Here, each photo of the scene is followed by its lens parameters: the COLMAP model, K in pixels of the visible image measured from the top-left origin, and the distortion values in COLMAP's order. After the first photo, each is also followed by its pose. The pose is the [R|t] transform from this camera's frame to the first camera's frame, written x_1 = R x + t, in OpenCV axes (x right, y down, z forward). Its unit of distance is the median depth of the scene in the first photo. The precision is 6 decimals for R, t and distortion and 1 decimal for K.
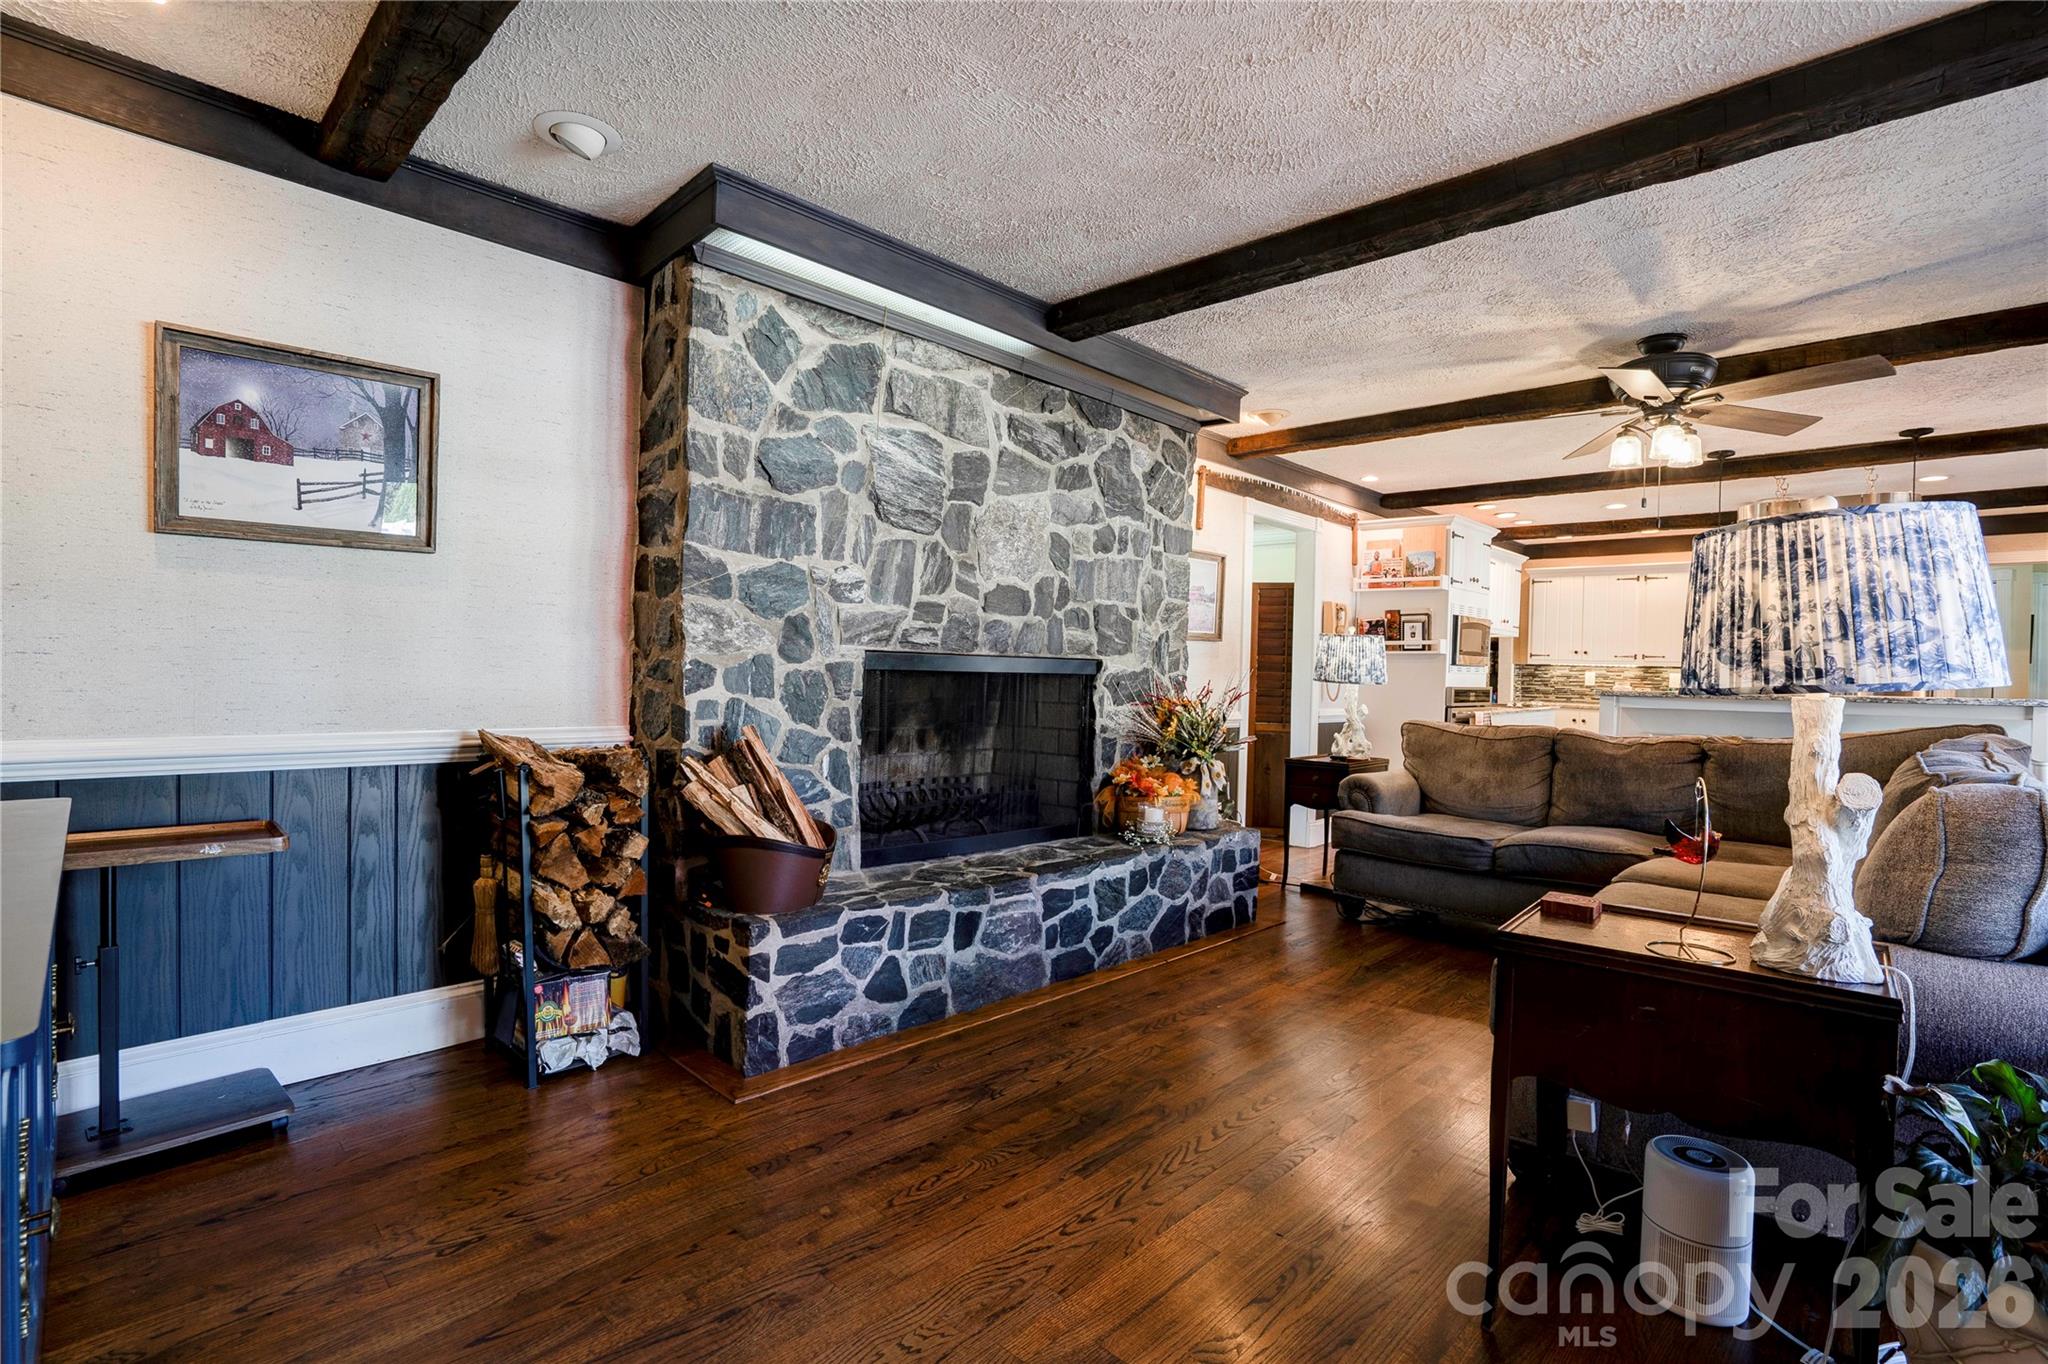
lens RADIAL K [[947.9, 0, 1016.4], [0, 947.9, 676.3], [0, 0, 1]] dist [-0.002060, 0.017629]
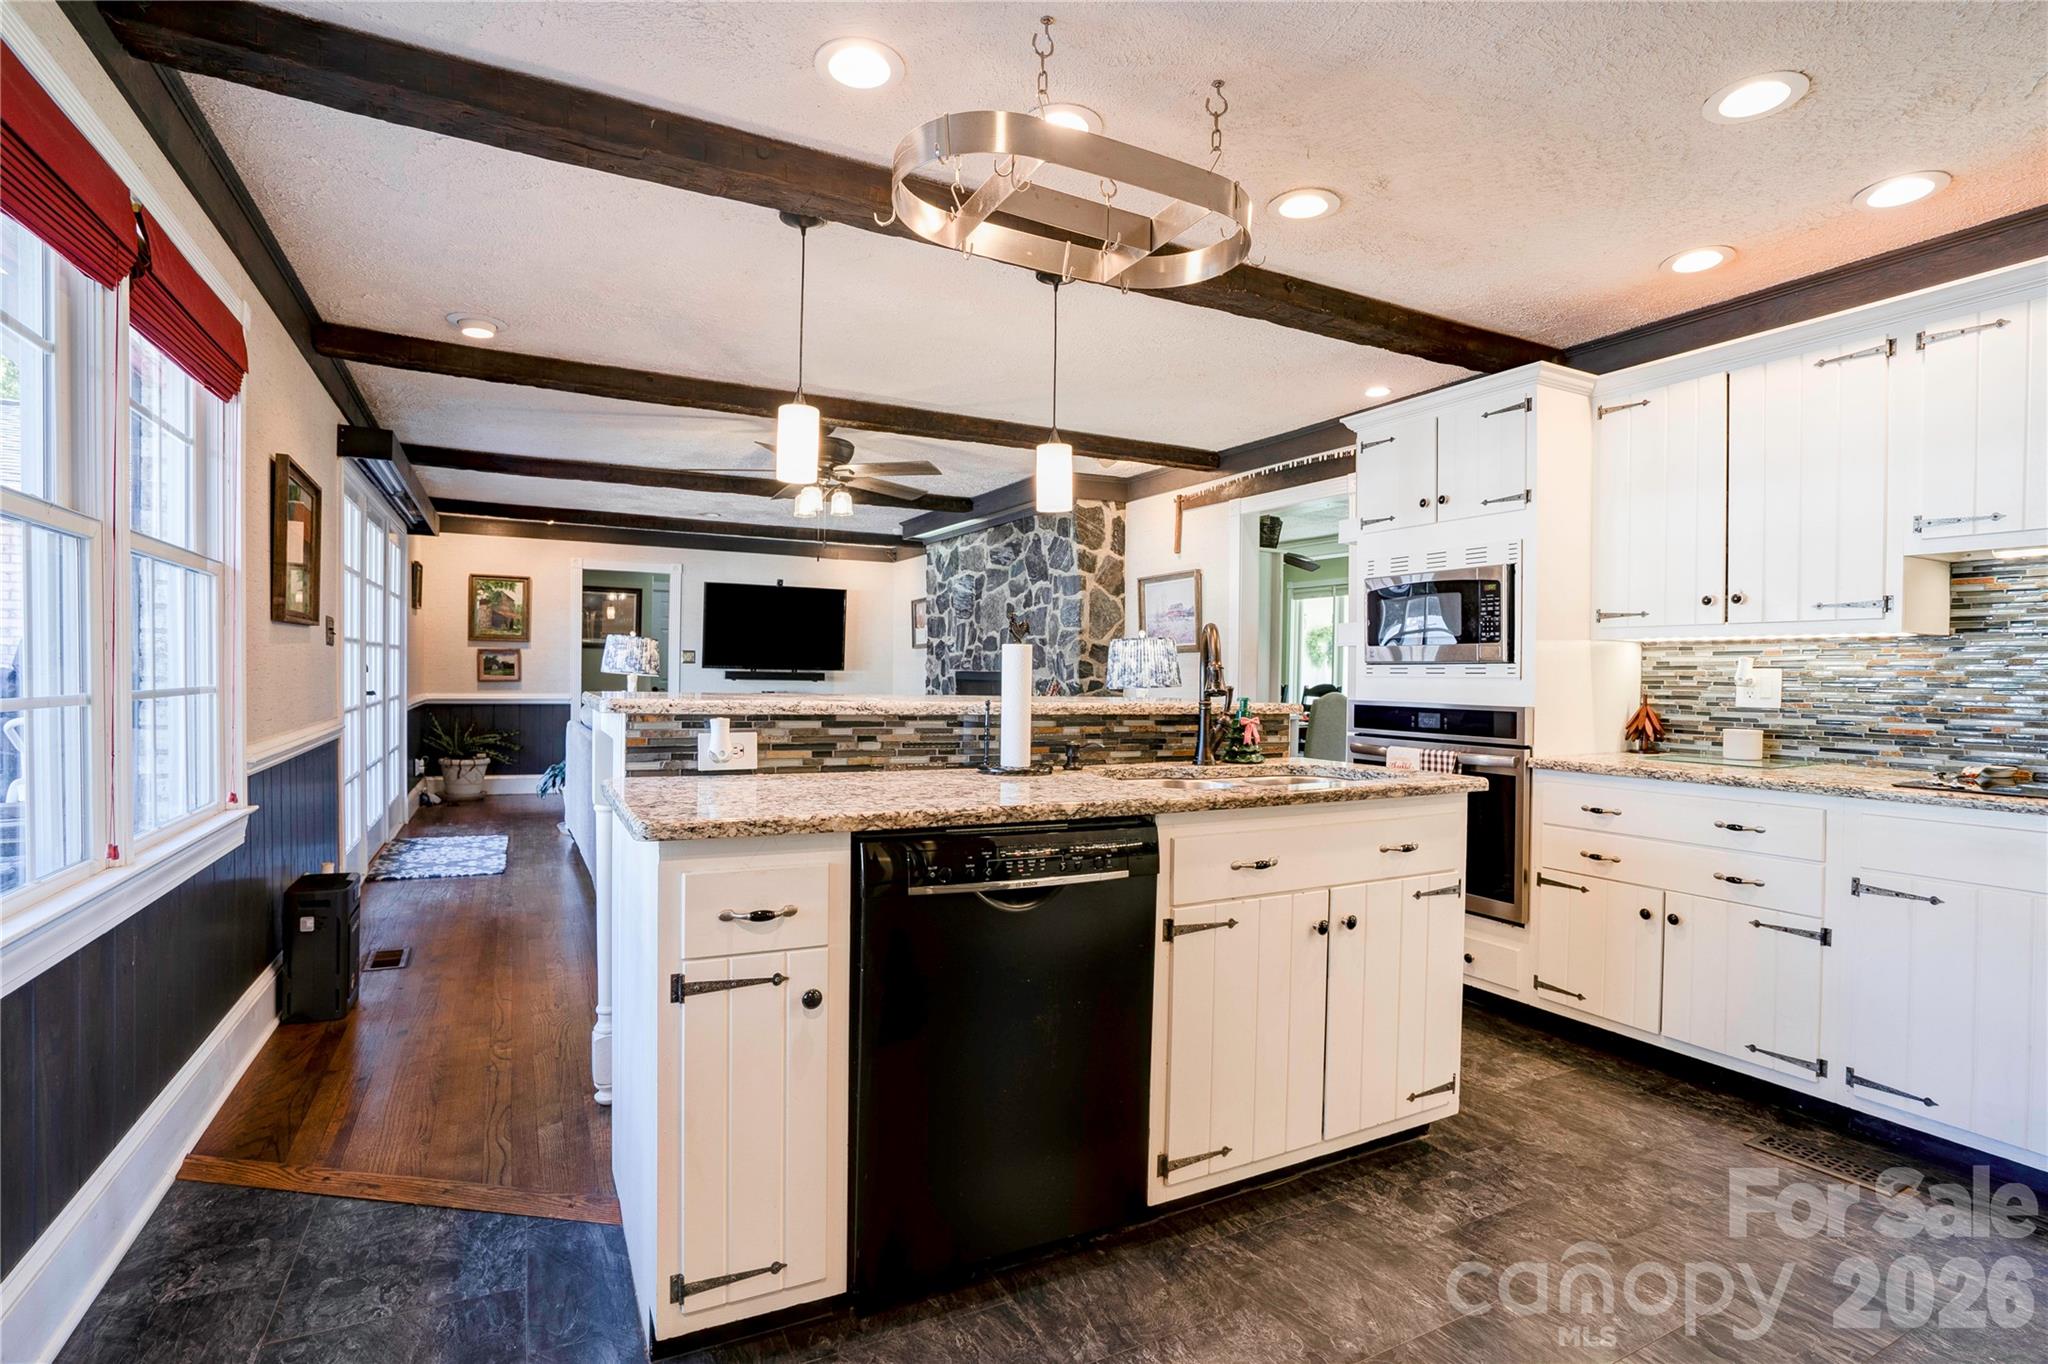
lens RADIAL K [[947.9, 0, 1016.4], [0, 947.9, 676.3], [0, 0, 1]] dist [-0.002060, 0.017629]
pose [[-0.280088, -0.030375, -0.959494, 1.610909], [-0.034275, 0.999178, -0.021626, 0.024273], [0.959362, 0.026829, -0.280899, 1.389603]]
